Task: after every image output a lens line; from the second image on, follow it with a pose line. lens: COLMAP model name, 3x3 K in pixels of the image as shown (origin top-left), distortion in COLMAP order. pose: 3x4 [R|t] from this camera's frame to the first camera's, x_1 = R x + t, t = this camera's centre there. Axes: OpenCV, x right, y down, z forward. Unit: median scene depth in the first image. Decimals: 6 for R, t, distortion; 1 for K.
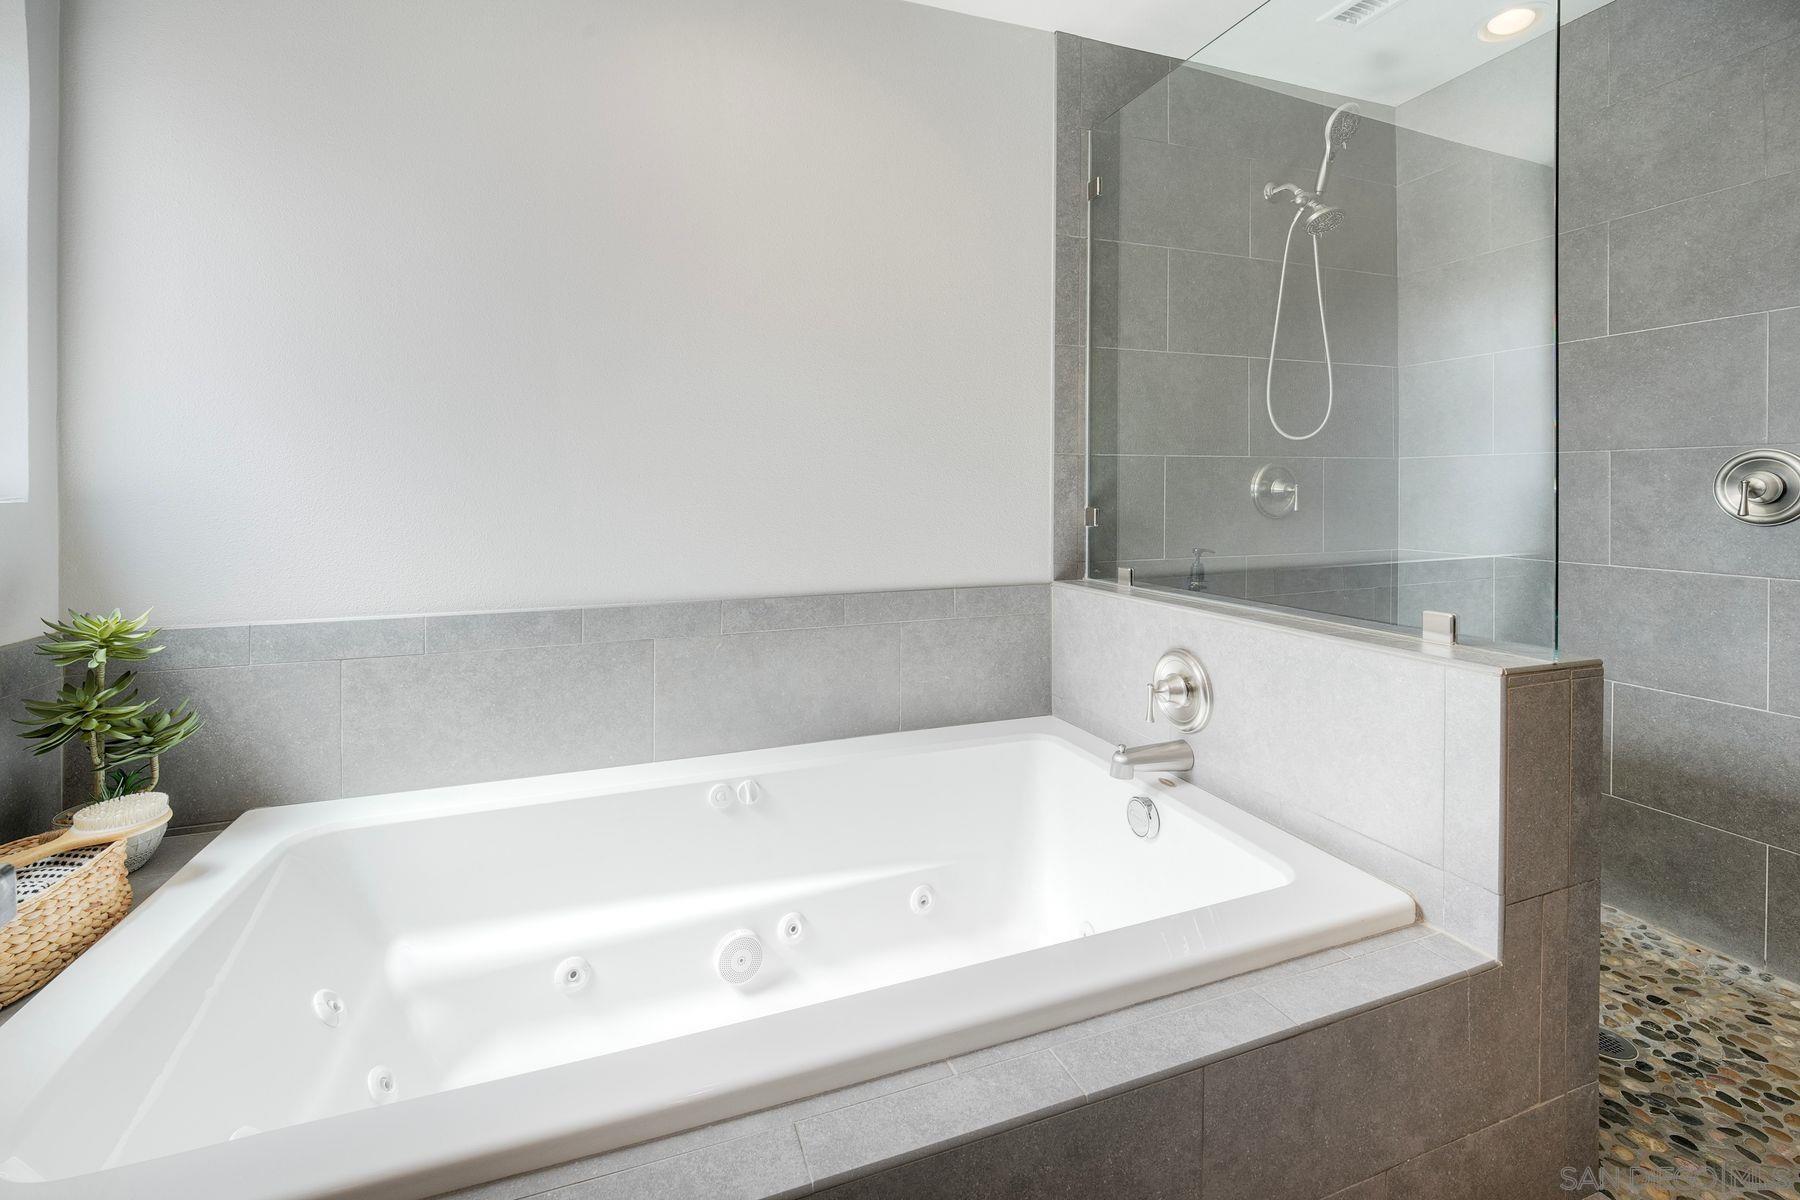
lens RADIAL K [[754.6, 0, 895.4], [0, 754.6, 497.4], [0, 0, 1]] dist [0.001937, -0.007333]
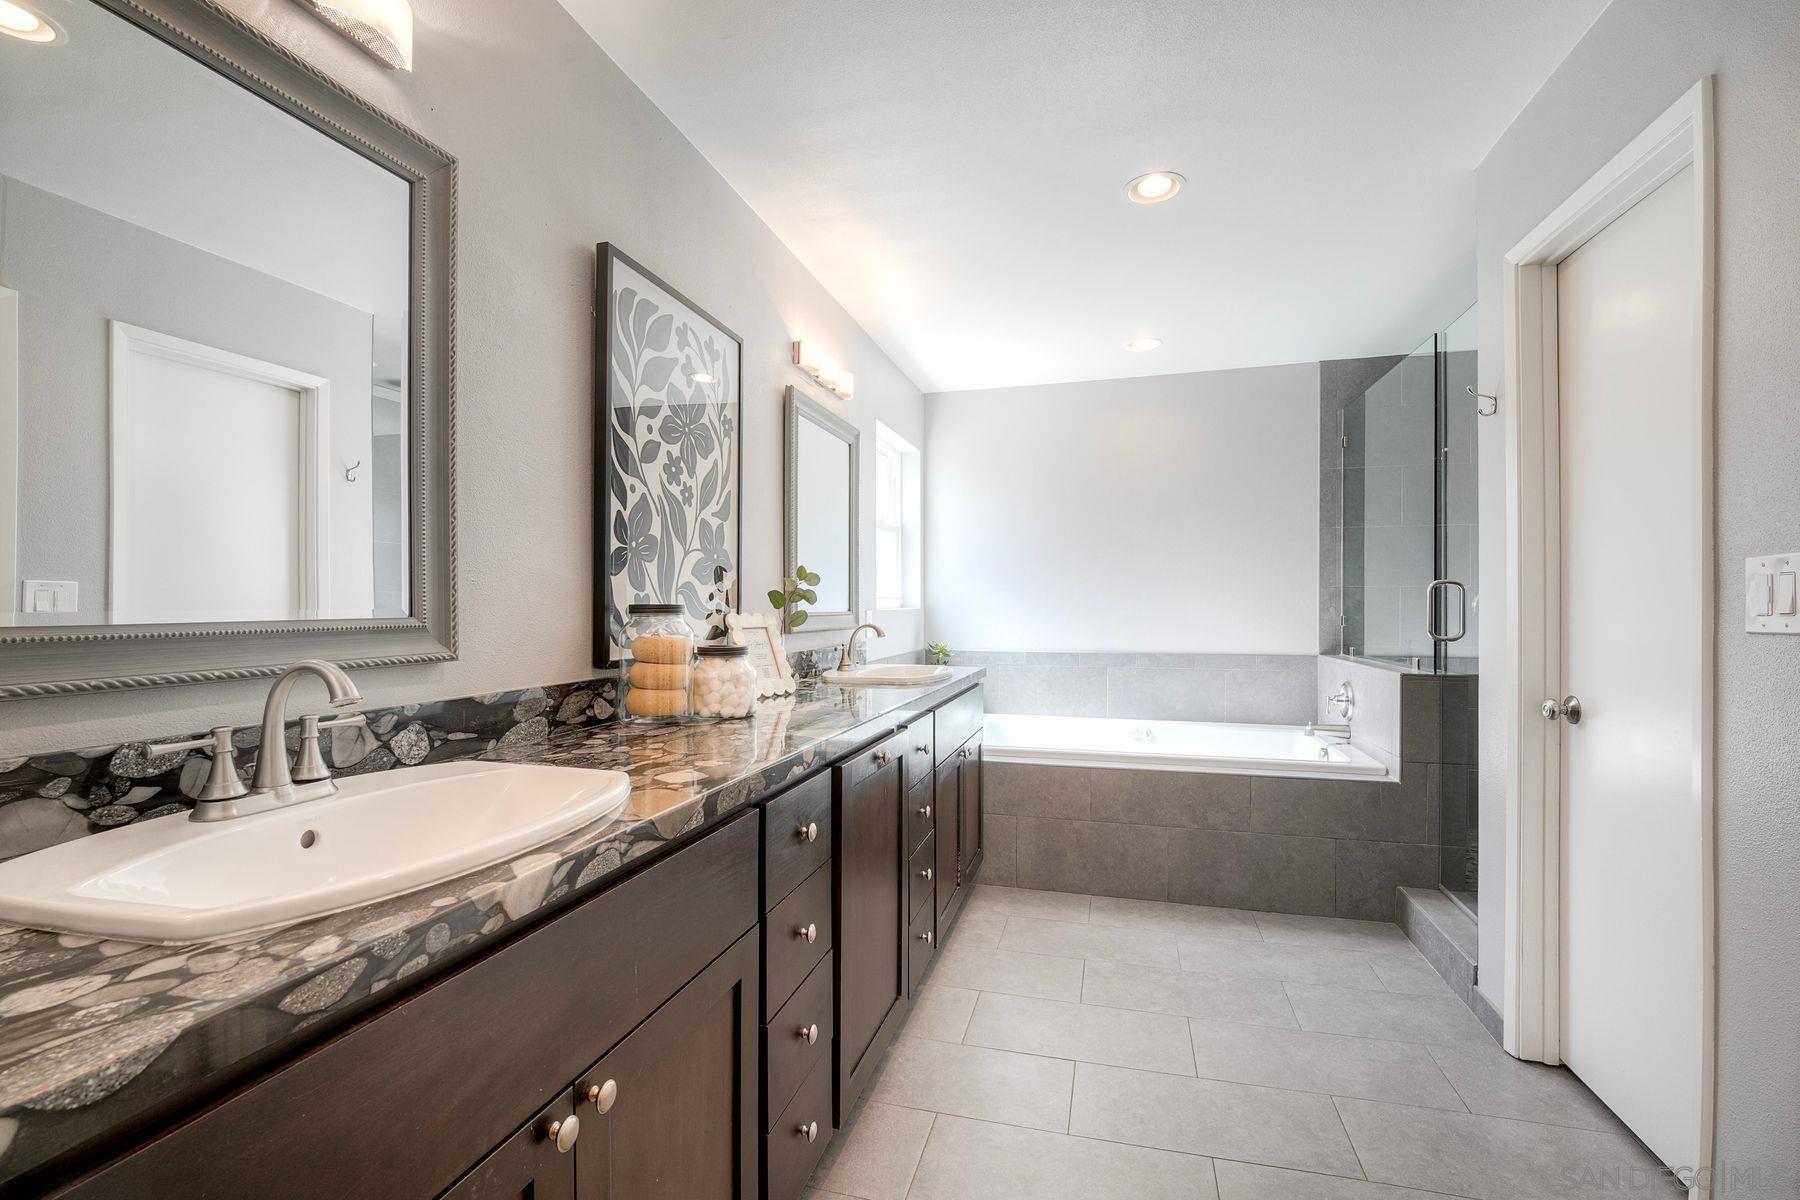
lens RADIAL K [[754.6, 0, 903.5], [0, 754.6, 602.3], [0, 0, 1]] dist [0.001937, -0.007333]
pose [[0.813814, 0.000399, -0.581125, 0.460522], [-0.004444, 0.999975, -0.005537, -0.003943], [0.581108, 0.007088, 0.813795, -1.120977]]
